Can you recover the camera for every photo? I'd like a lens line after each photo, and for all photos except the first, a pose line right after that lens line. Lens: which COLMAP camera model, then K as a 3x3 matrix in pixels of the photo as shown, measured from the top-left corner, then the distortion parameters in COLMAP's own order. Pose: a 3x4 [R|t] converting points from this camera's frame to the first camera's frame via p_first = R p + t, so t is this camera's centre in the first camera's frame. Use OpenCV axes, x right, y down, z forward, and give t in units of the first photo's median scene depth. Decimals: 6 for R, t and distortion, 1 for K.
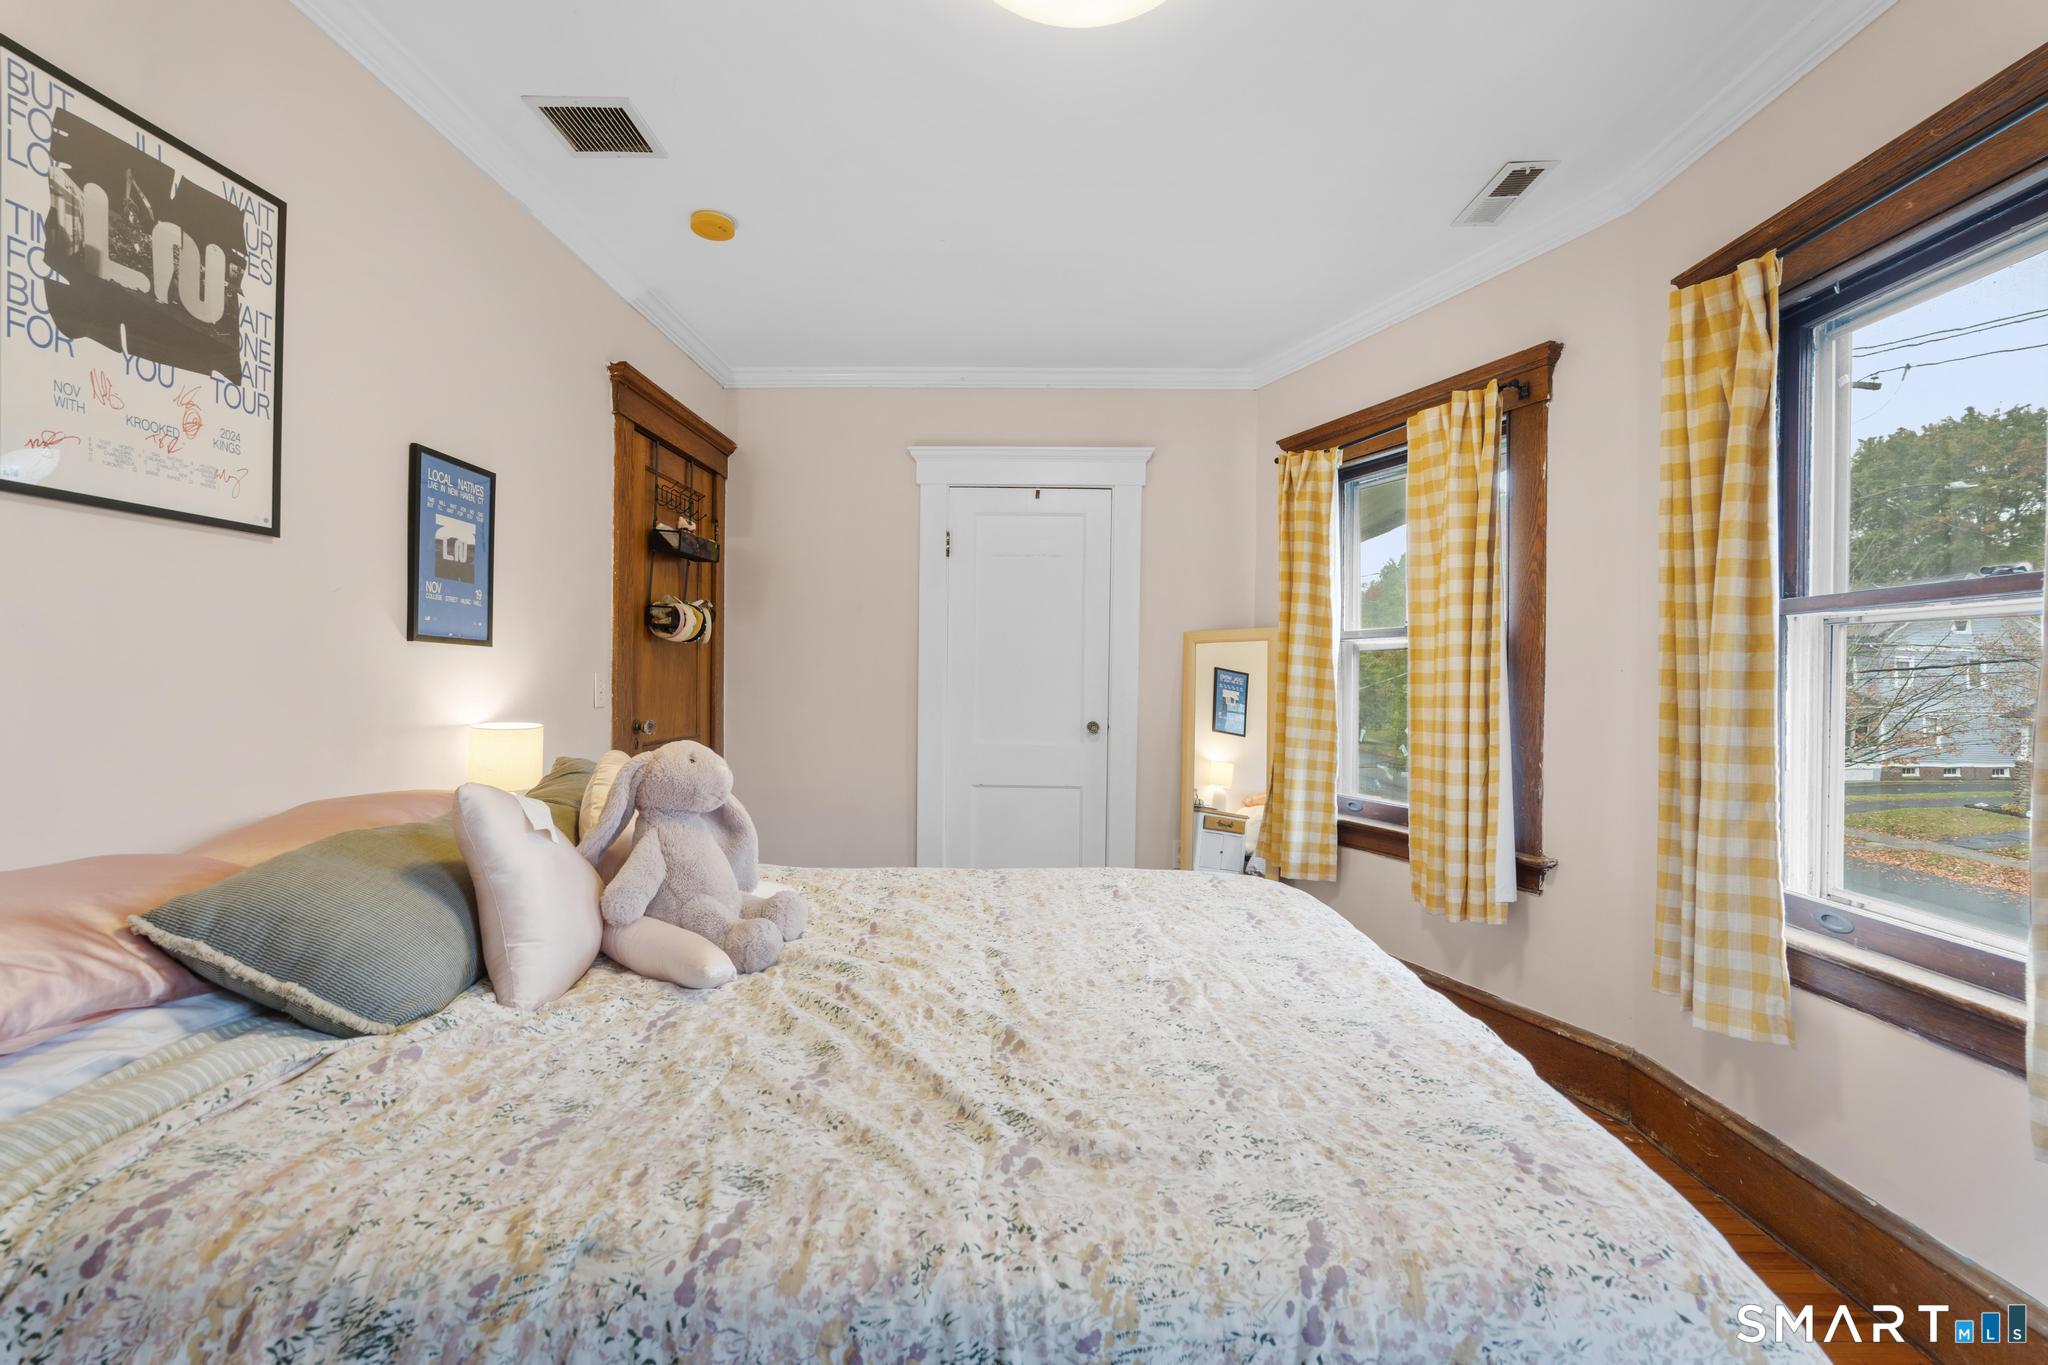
lens RADIAL K [[922.9, 0, 1030.3], [0, 922.9, 676.5], [0, 0, 1]] dist [0.000051, 0.000783]
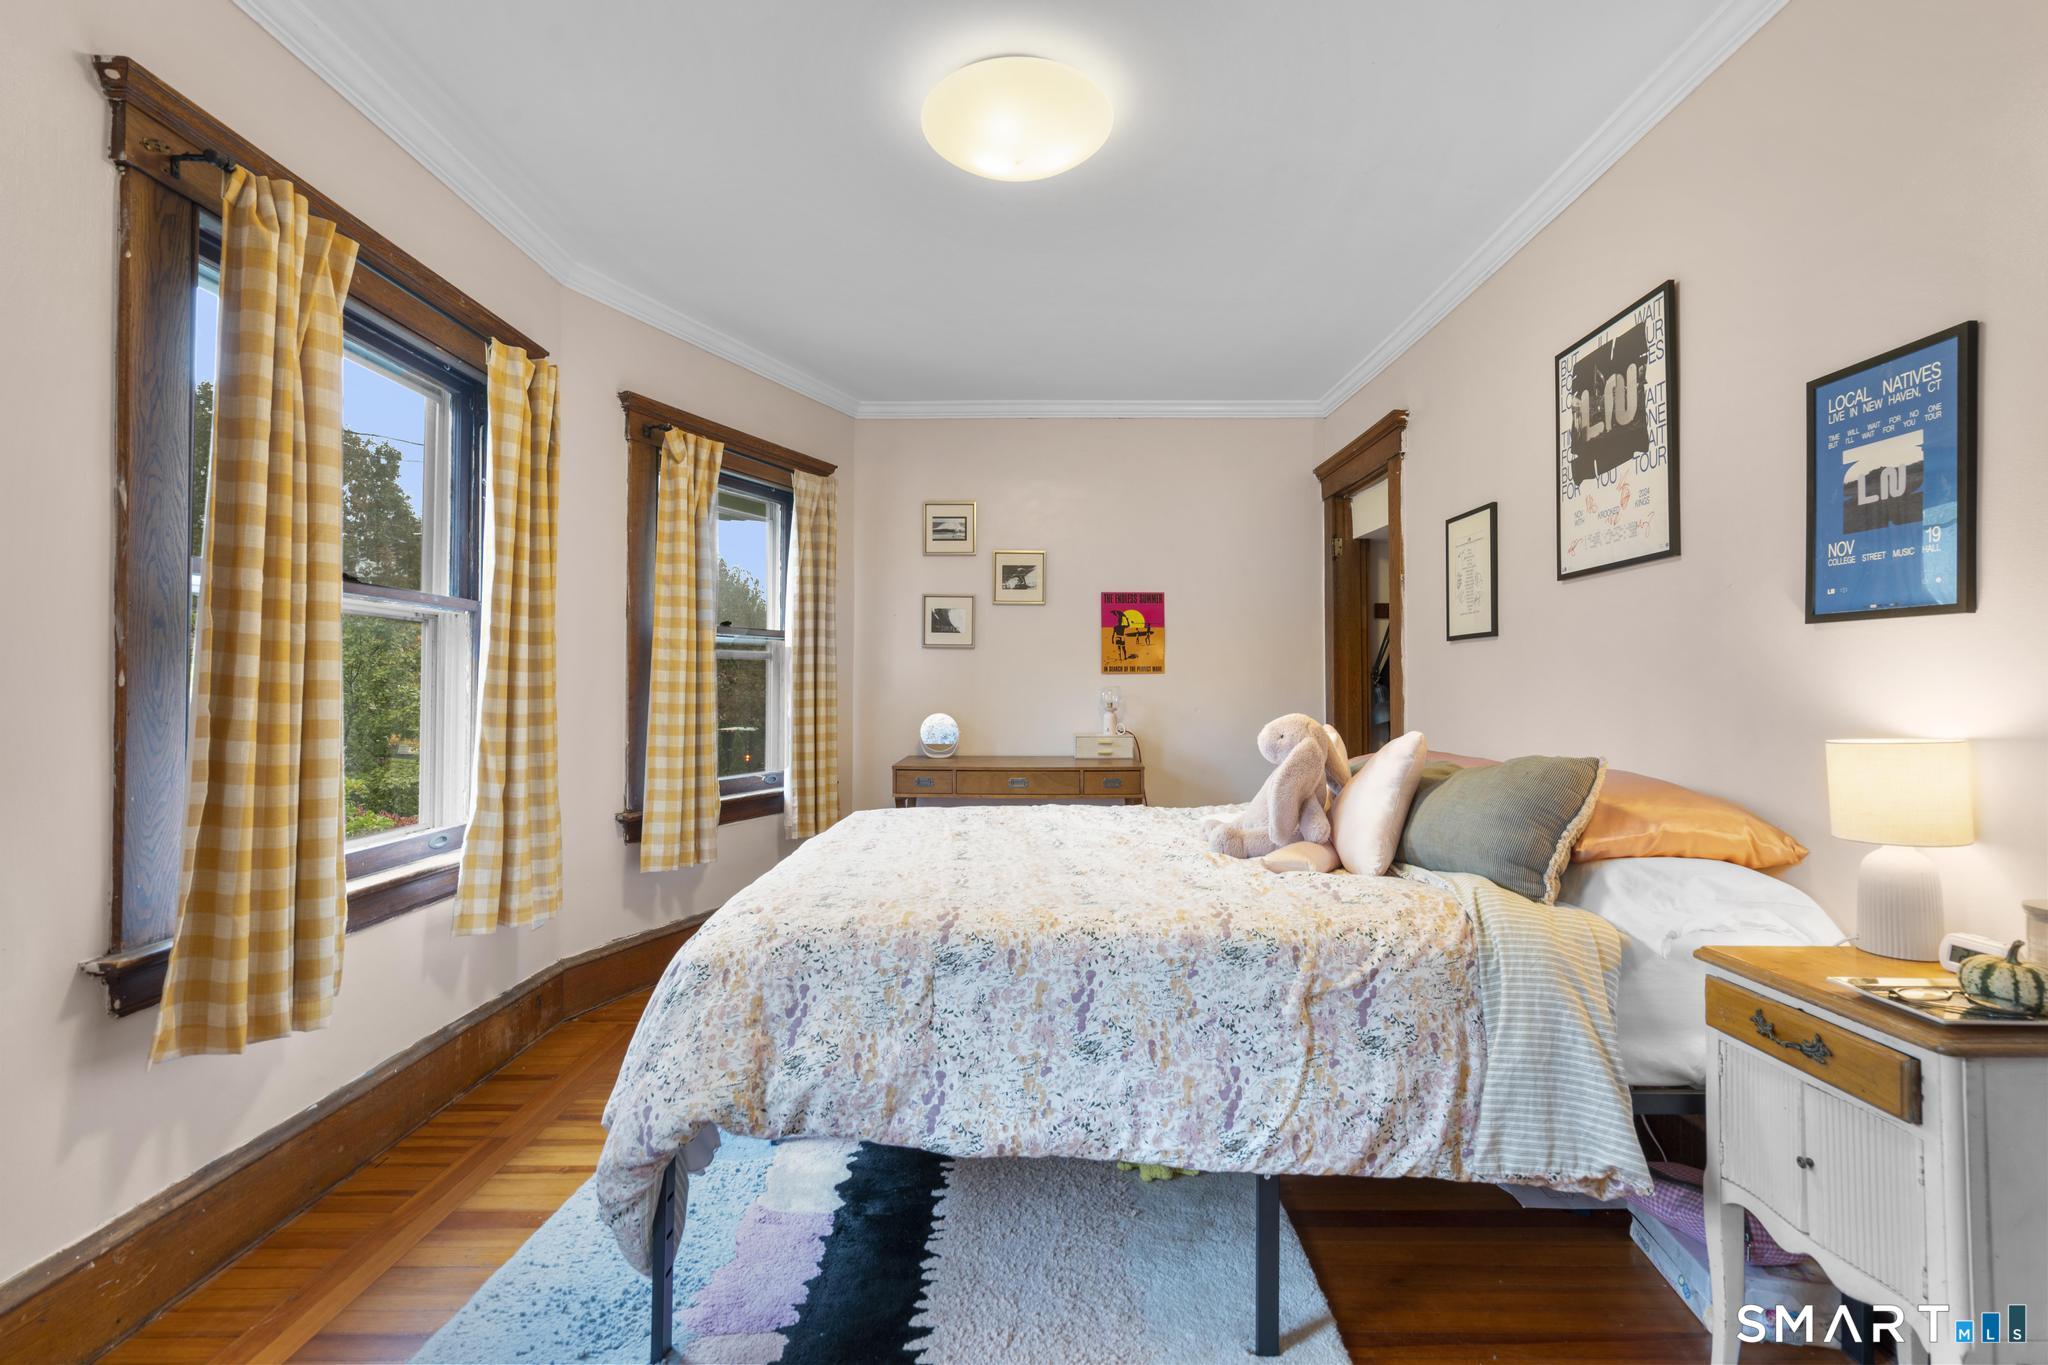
lens RADIAL K [[922.9, 0, 1030.3], [0, 922.9, 676.5], [0, 0, 1]] dist [0.000051, 0.000783]
pose [[-0.999736, -0.013881, -0.018292, 0.046942], [-0.013631, 0.999813, -0.013725, 0.037063], [0.018479, -0.013473, -0.999738, 2.297013]]
